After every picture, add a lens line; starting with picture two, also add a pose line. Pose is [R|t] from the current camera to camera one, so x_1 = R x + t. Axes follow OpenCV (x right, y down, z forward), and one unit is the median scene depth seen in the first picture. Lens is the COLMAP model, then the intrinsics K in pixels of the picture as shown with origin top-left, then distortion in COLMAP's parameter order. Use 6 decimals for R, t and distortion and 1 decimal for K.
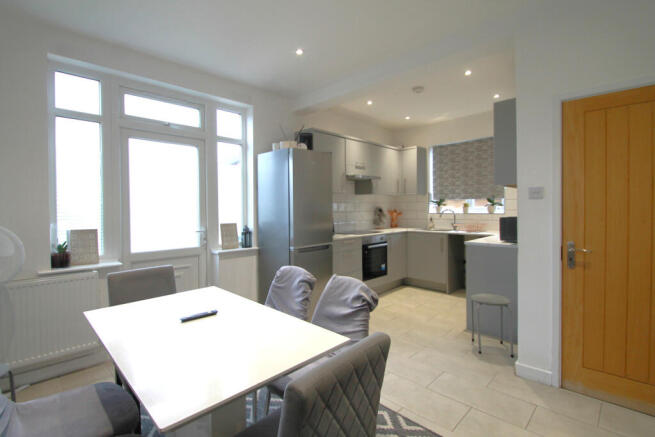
lens RADIAL K [[312.8, 0, 327.5], [0, 312.8, 218.5], [0, 0, 1]] dist [-0.000193, -0.000299]
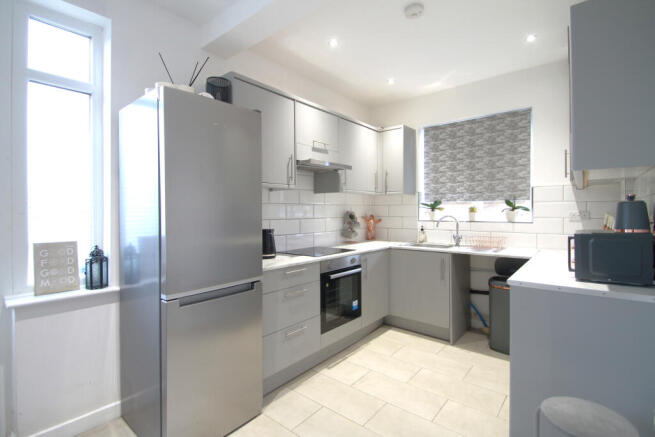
lens RADIAL K [[312.8, 0, 327.5], [0, 312.8, 218.5], [0, 0, 1]] dist [-0.000193, -0.000299]
pose [[0.996614, 0.003522, 0.082143, 0.066254], [-0.002461, 0.999912, -0.013012, -0.013695], [-0.082182, 0.012766, 0.996536, 0.352379]]
